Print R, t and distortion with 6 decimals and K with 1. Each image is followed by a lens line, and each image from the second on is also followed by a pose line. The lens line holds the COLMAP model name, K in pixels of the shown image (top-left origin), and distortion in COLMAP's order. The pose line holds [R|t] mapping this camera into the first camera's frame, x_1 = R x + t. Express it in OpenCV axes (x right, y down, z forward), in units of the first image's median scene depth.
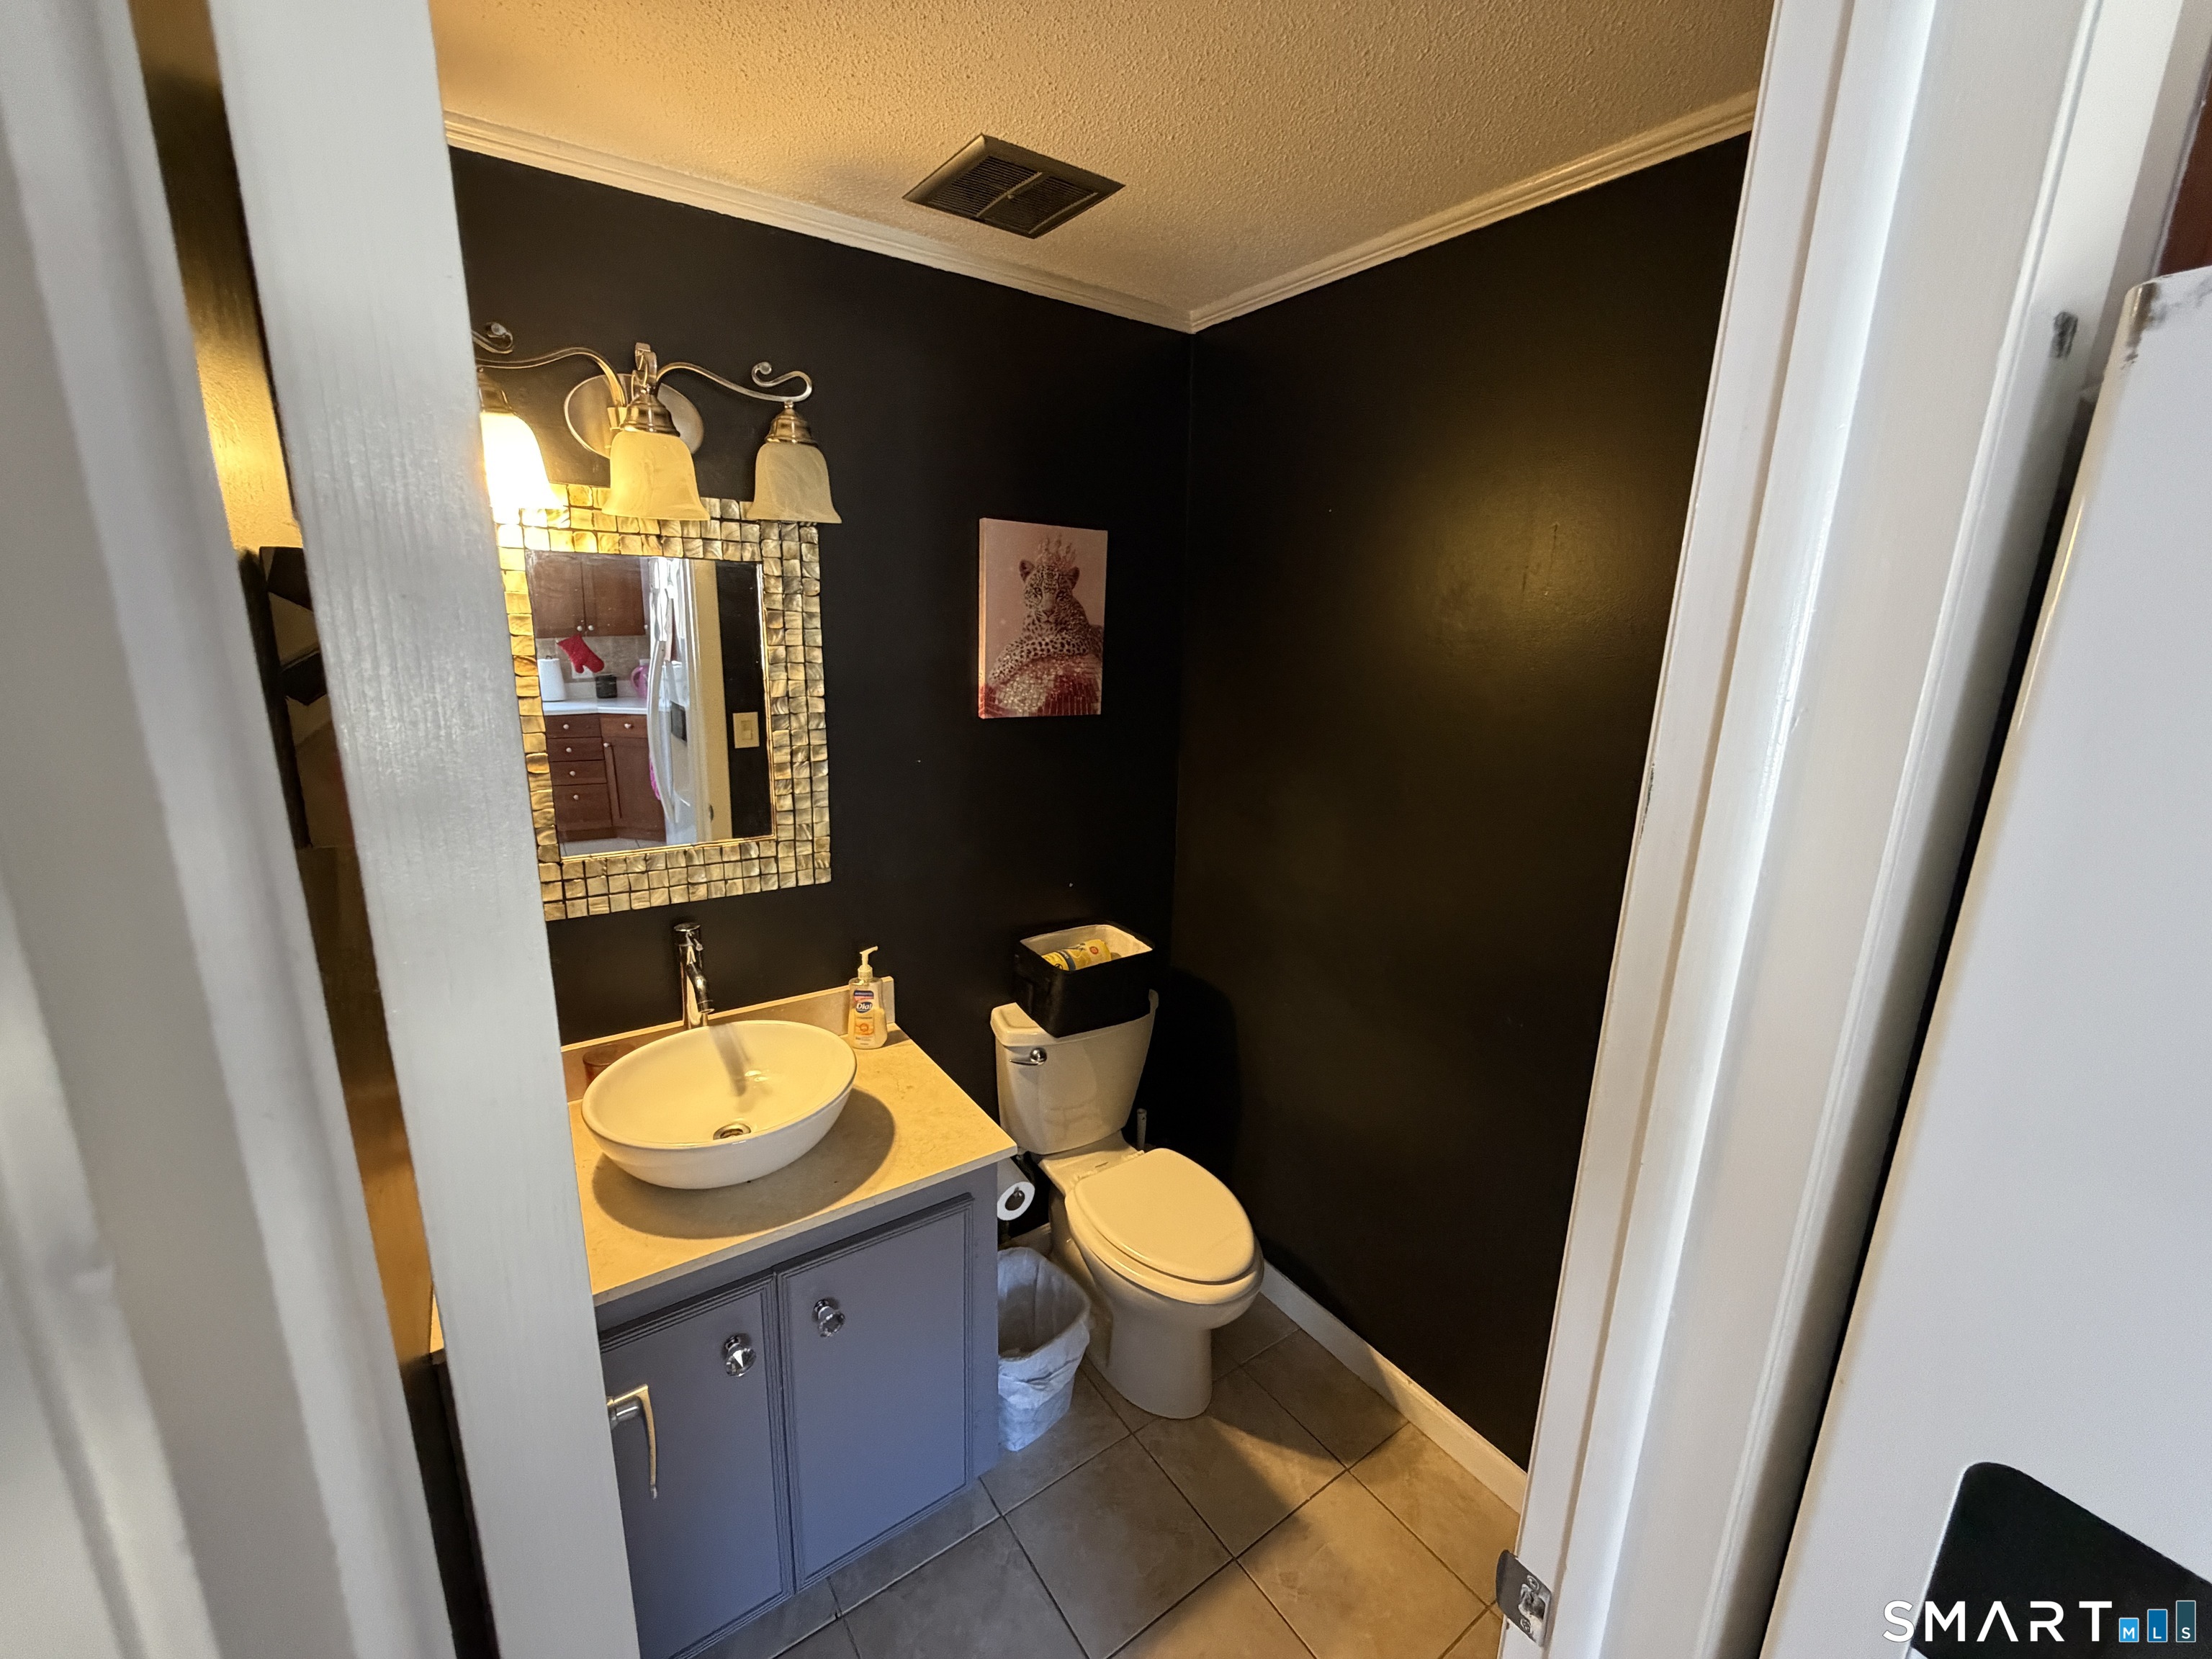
lens RADIAL K [[885.3, 0, 1104.6], [0, 885.3, 829.2], [0, 0, 1]] dist [-0.002236, 0.001175]
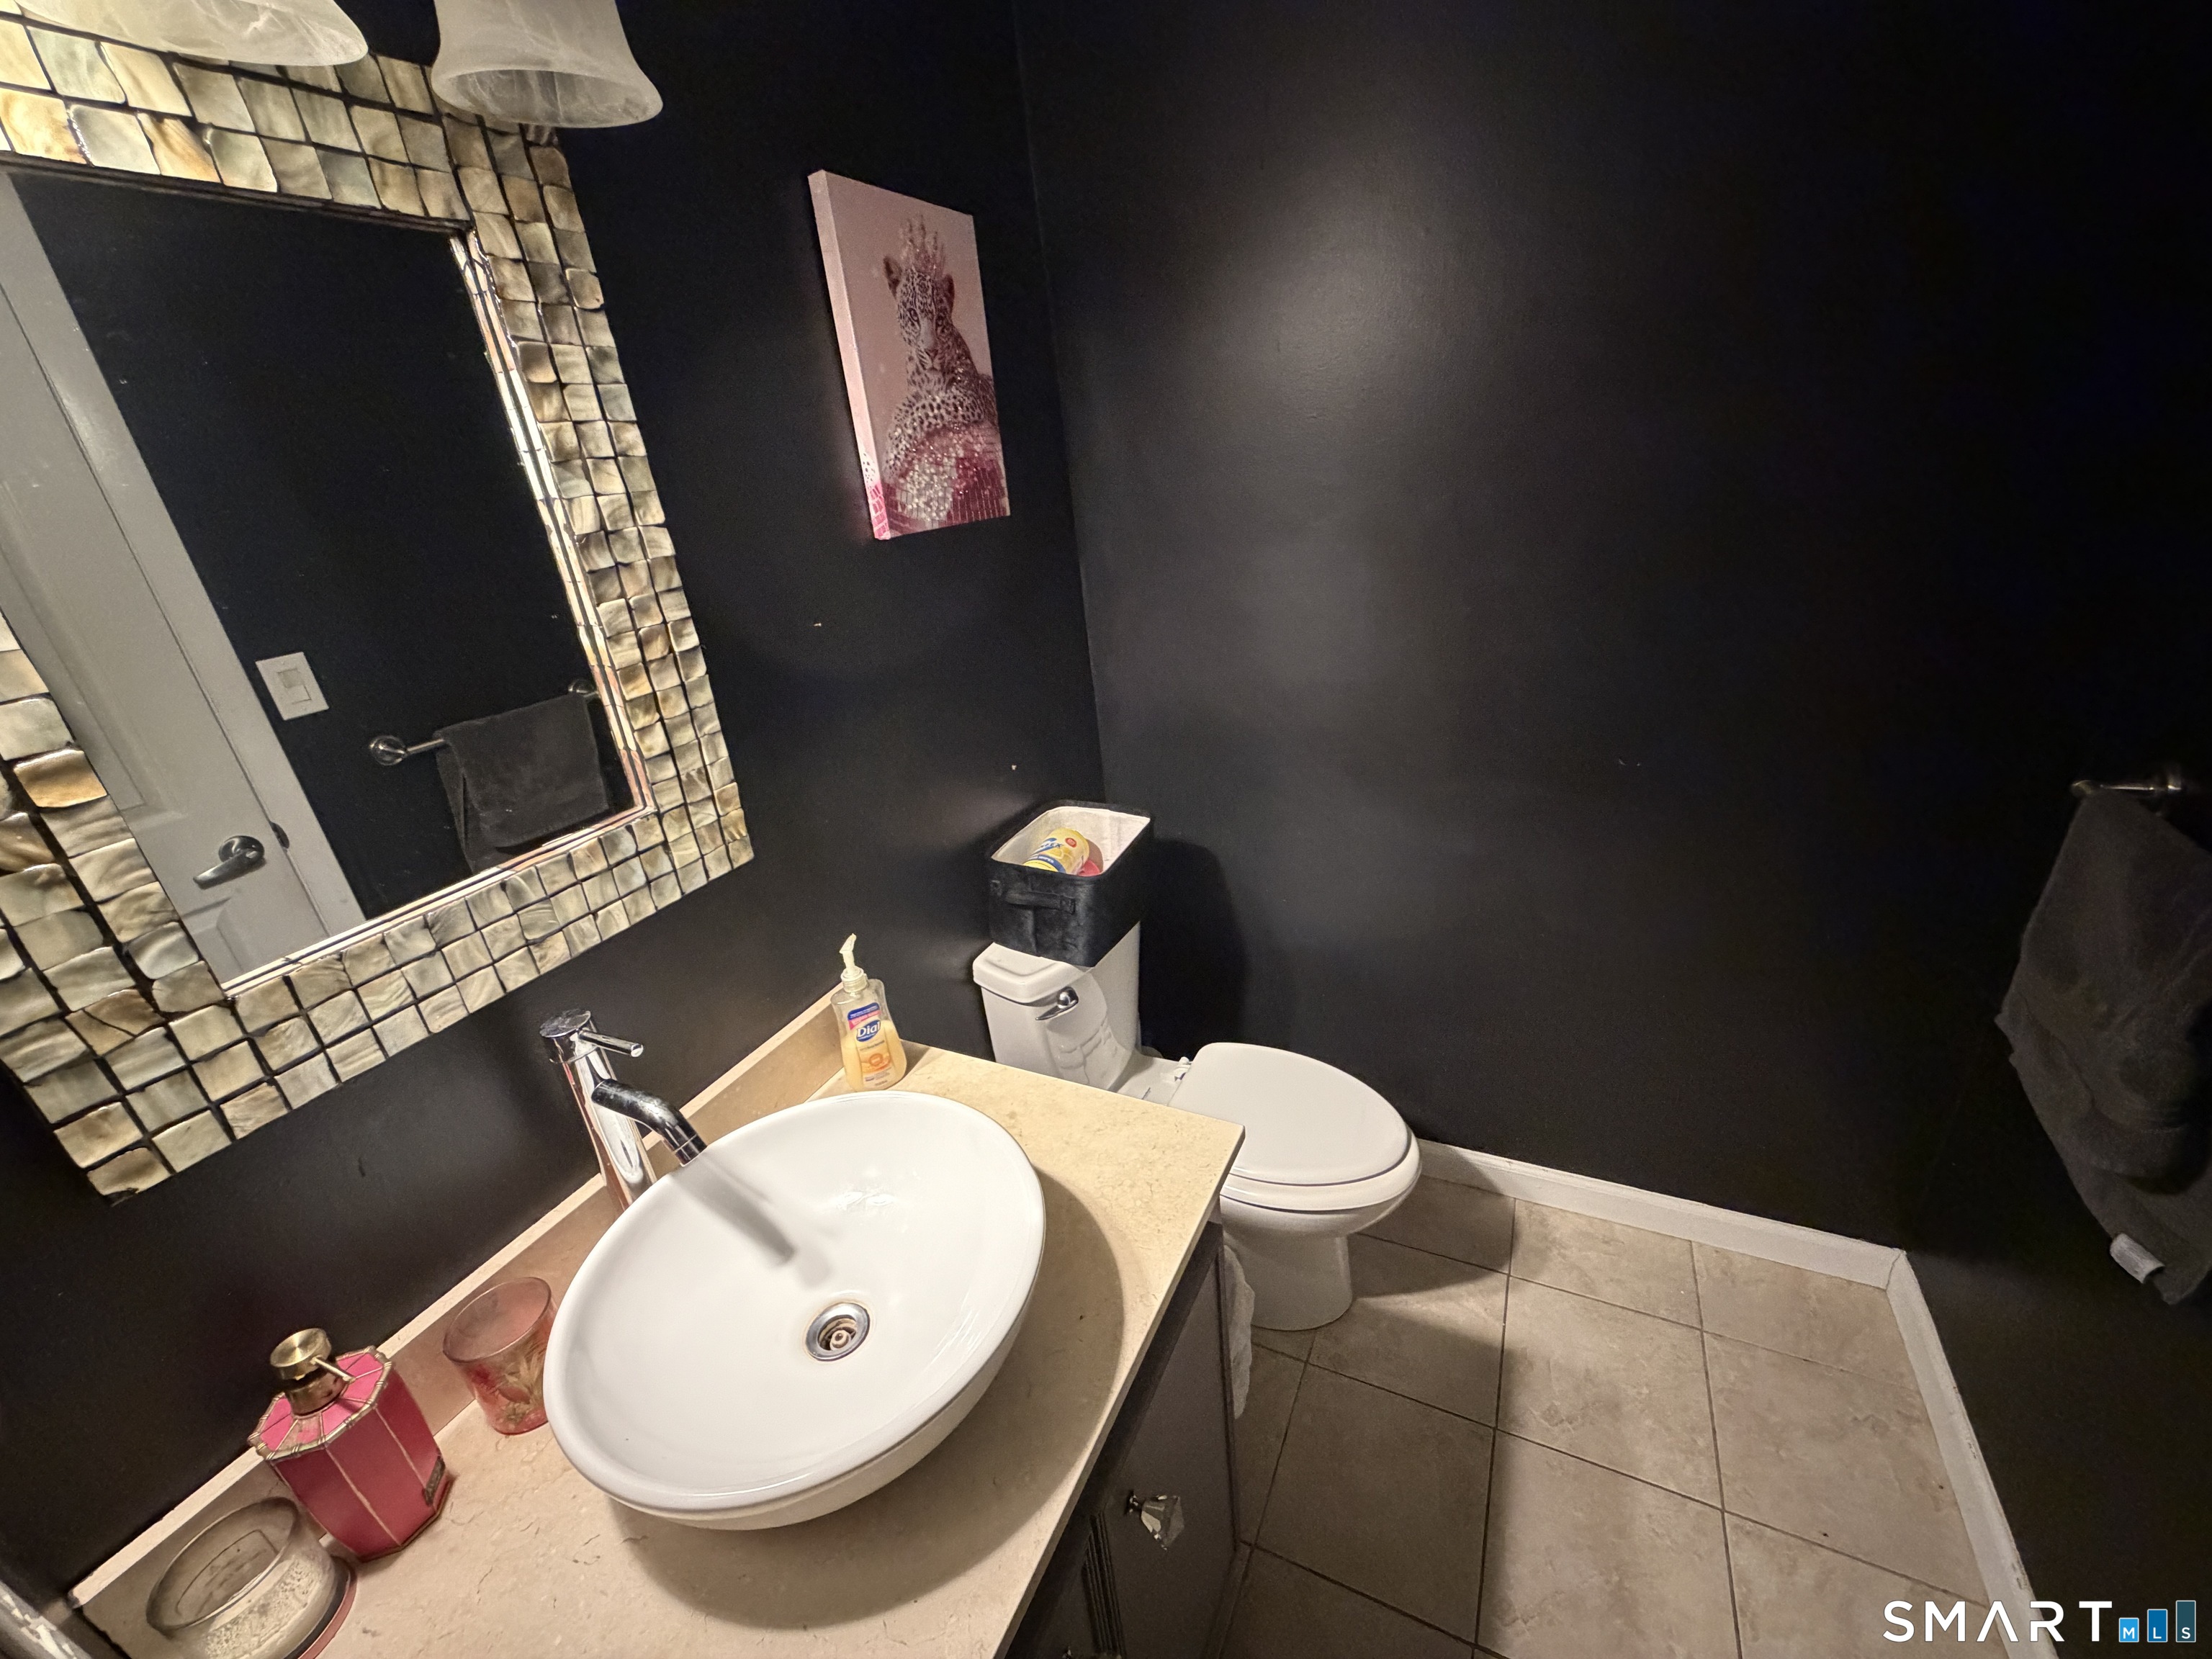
lens RADIAL K [[885.3, 0, 1104.8], [0, 885.3, 830.2], [0, 0, 1]] dist [-0.002236, 0.001175]
pose [[0.870774, -0.298679, 0.390567, -0.345713], [0.234578, 0.950479, 0.203868, -0.023335], [-0.432117, -0.085905, 0.897717, 0.397673]]
